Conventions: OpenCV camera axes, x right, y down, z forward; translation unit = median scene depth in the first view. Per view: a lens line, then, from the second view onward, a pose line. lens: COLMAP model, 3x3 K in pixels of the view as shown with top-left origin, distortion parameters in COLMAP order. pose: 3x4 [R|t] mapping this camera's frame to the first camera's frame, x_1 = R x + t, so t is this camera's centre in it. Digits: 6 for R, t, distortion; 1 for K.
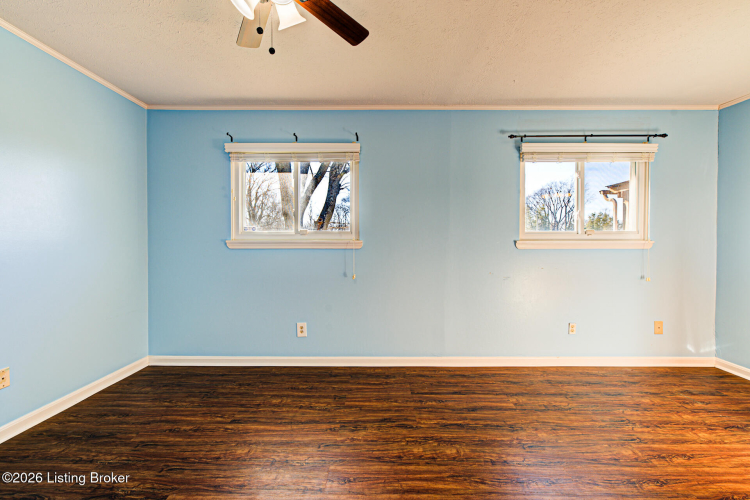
lens RADIAL K [[305.2, 0, 369.2], [0, 305.2, 250.5], [0, 0, 1]] dist [-0.006496, 0.001202]
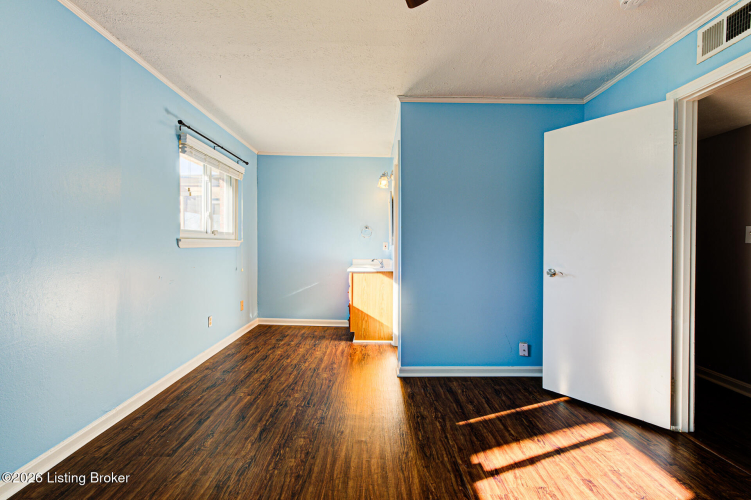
lens RADIAL K [[329.5, 0, 366.7], [0, 329.5, 249.1], [0, 0, 1]] dist [0.004601, -0.000166]
pose [[0.018060, -0.016170, 0.999706, -0.590156], [0.015694, 0.999751, 0.015887, -0.009894], [-0.999714, 0.015403, 0.018310, 0.517661]]
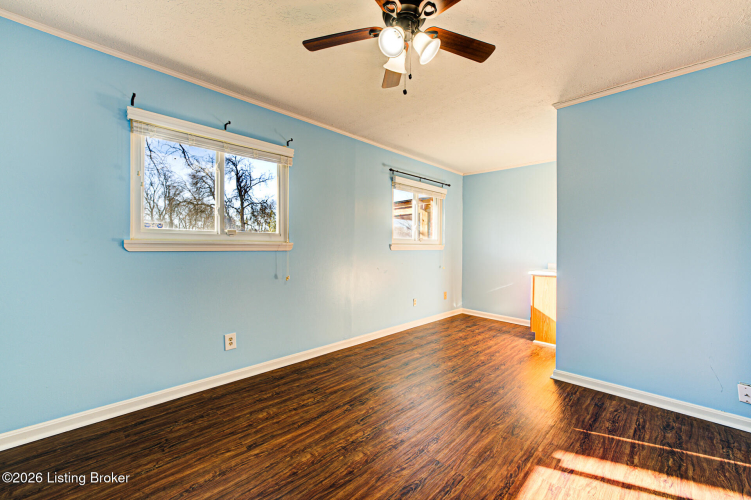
lens RADIAL K [[293.7, 0, 365.5], [0, 293.7, 251.4], [0, 0, 1]] dist [-0.003289, 0.000917]
pose [[0.723532, -0.006256, 0.690262, -0.646506], [0.007144, 0.999973, 0.001575, -0.003322], [-0.690254, 0.003792, 0.723558, 0.126481]]
